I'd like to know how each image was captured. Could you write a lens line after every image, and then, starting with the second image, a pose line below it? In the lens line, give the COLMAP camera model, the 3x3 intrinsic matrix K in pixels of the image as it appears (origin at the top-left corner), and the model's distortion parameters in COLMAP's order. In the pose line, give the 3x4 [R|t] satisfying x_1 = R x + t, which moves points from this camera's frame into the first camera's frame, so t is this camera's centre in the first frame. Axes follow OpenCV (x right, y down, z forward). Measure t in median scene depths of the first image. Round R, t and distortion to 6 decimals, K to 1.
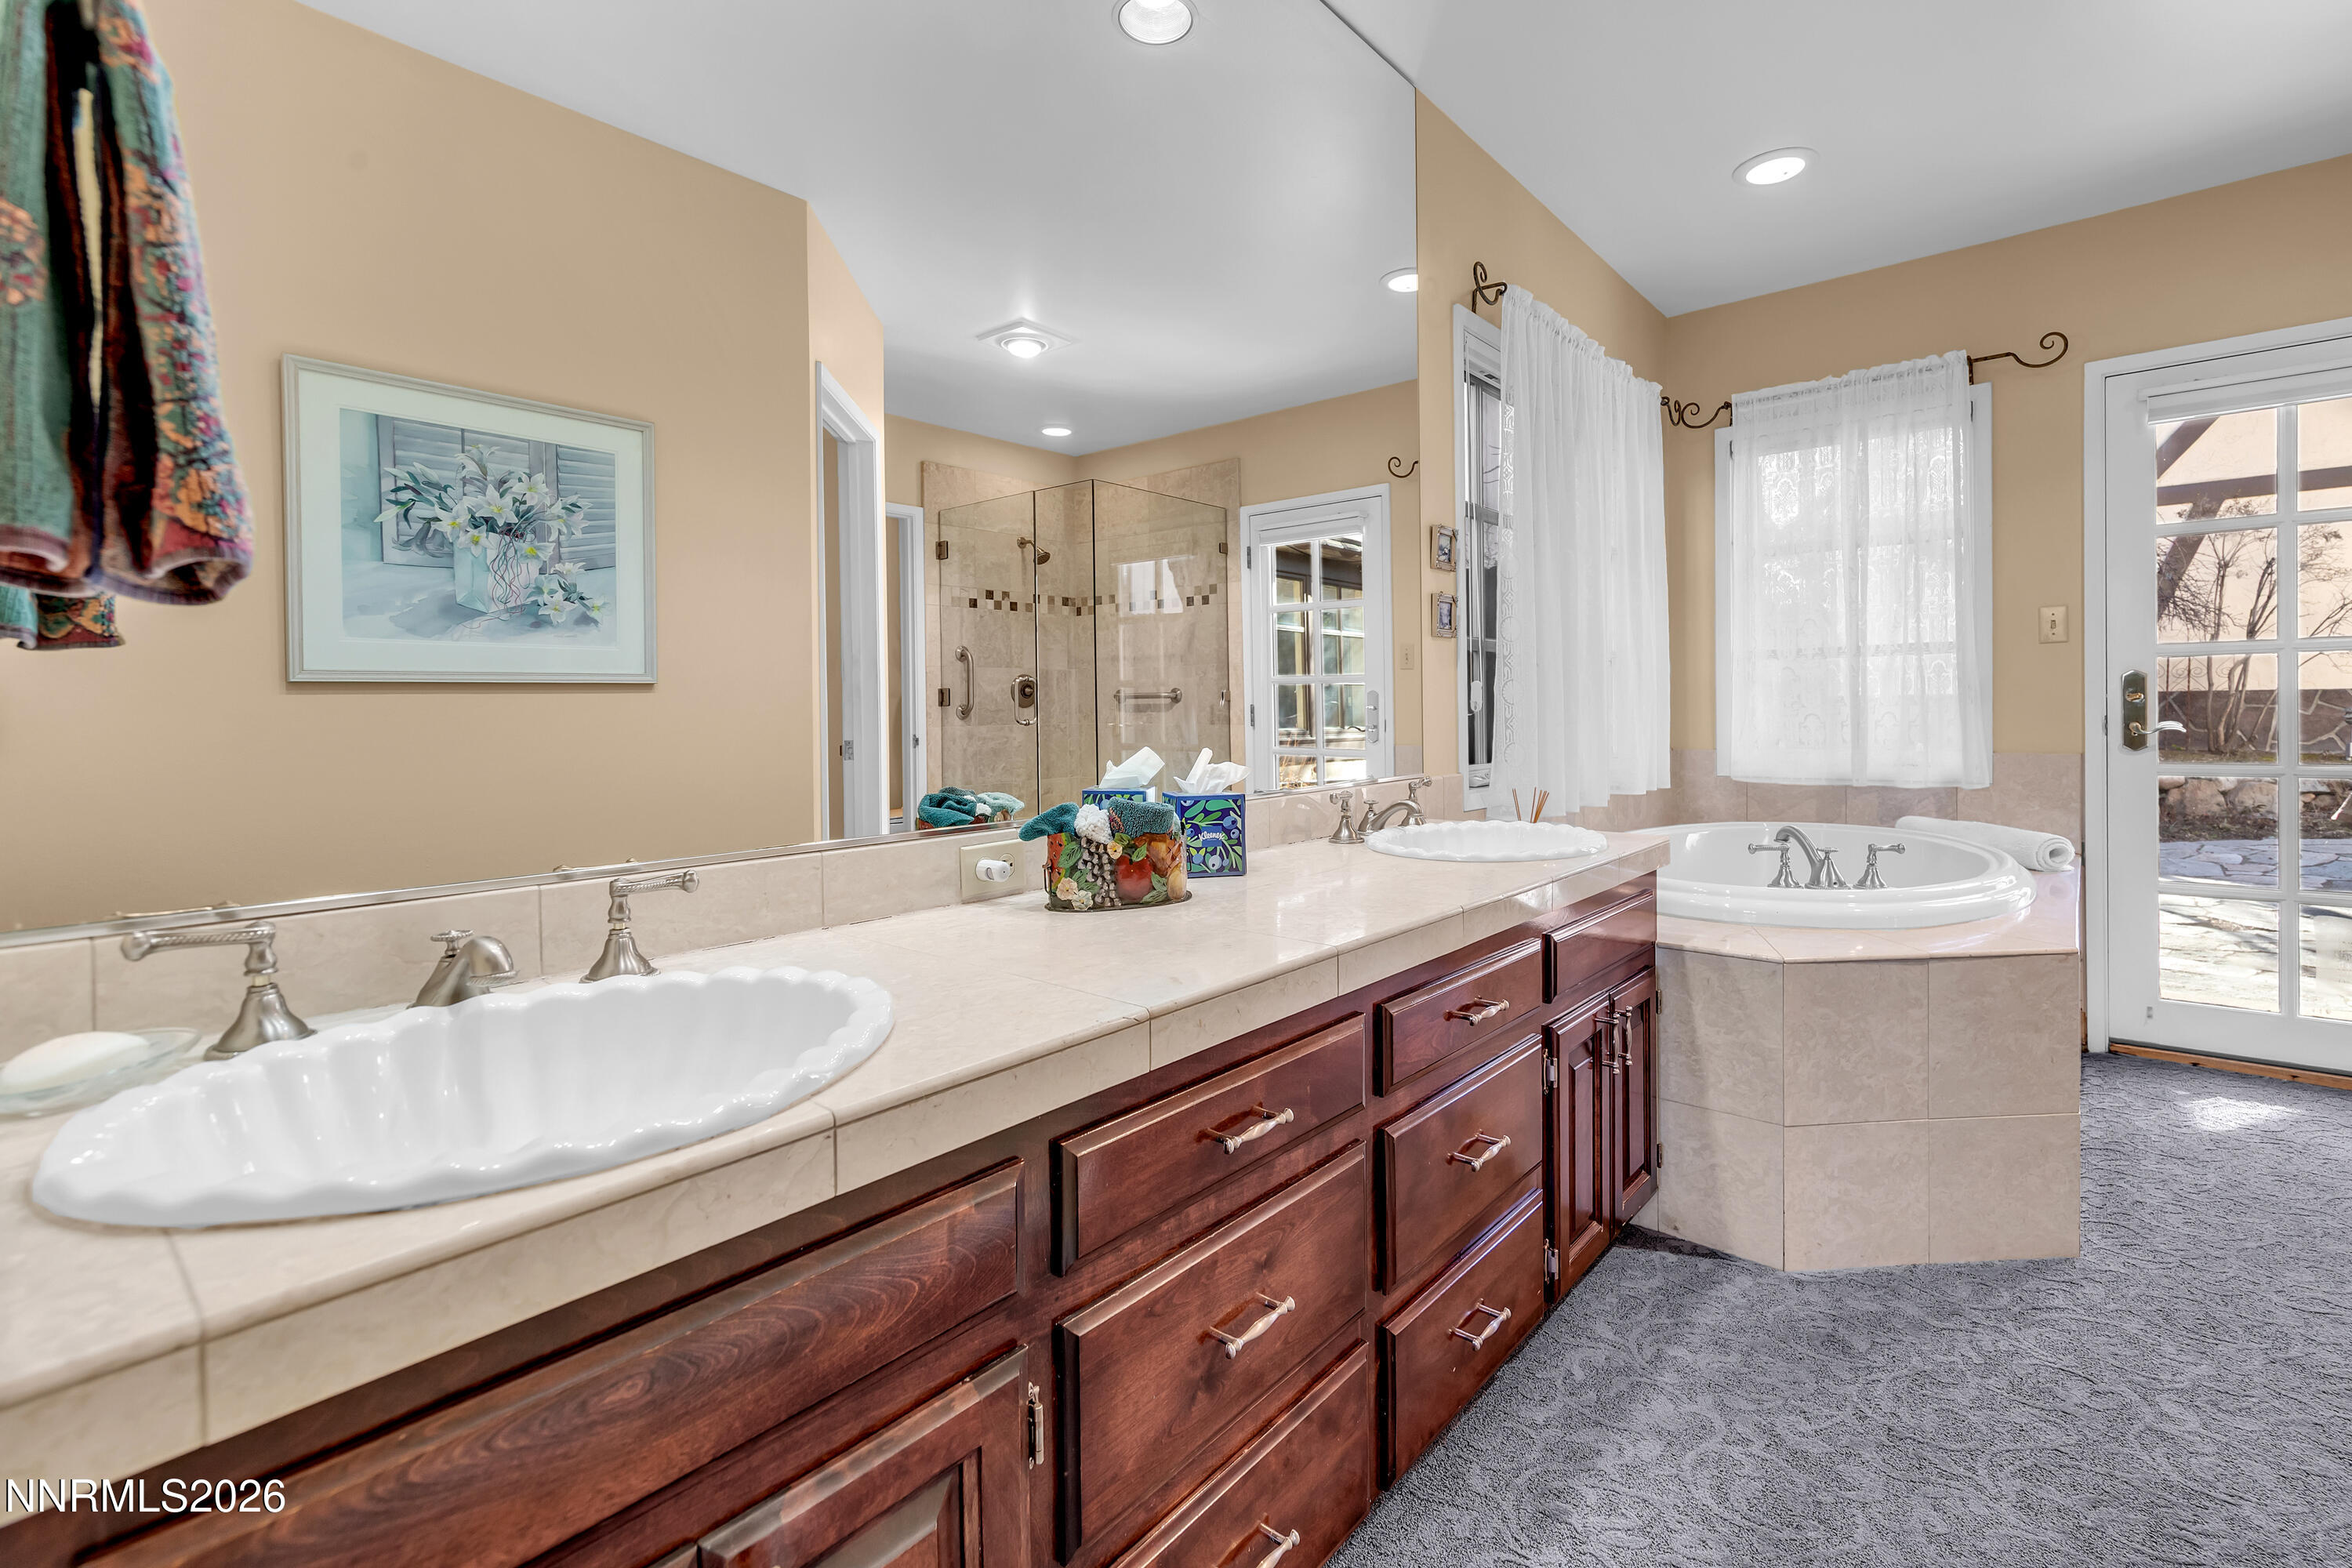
lens RADIAL K [[1052.2, 0, 1170.1], [0, 1052.2, 719.6], [0, 0, 1]] dist [-0.016727, -0.000181]
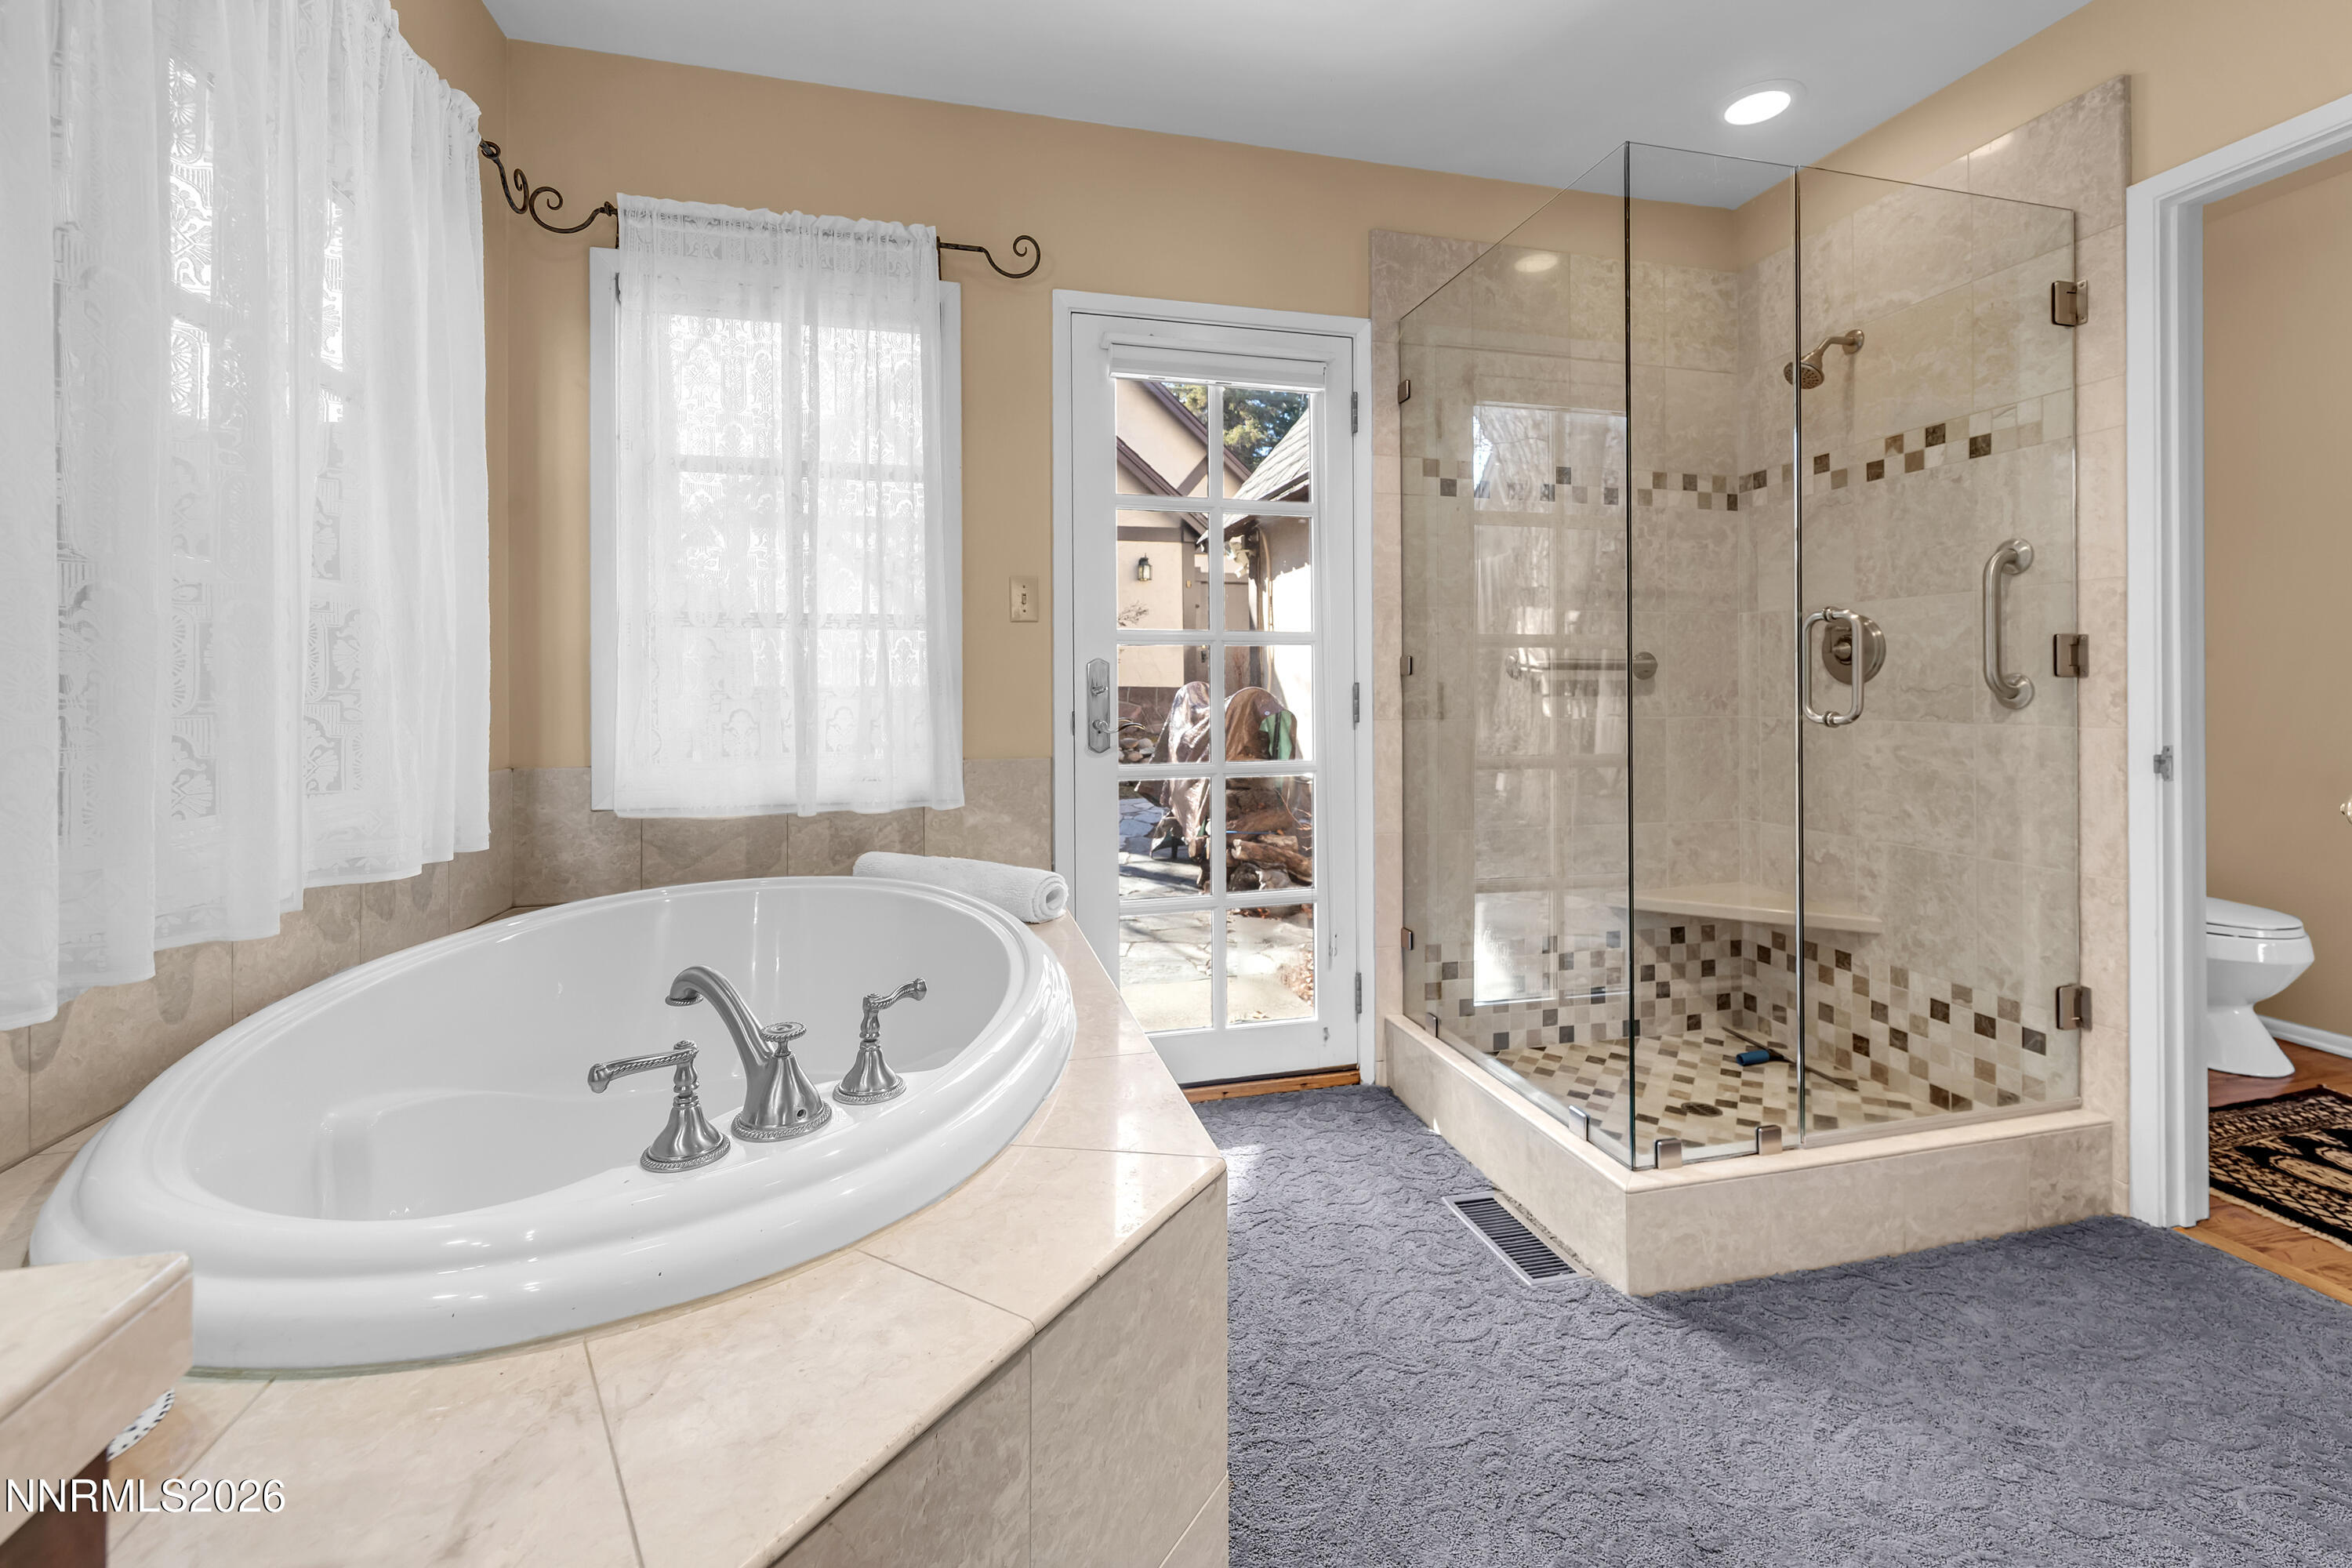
lens RADIAL K [[1019.0, 0, 1196.0], [0, 1019.0, 700.6], [0, 0, 1]] dist [0.021174, -0.000226]
pose [[0.561852, 0.005108, 0.827222, 0.254920], [0.002106, 0.999969, -0.007605, -0.005995], [-0.827235, 0.006015, 0.561823, 0.422438]]
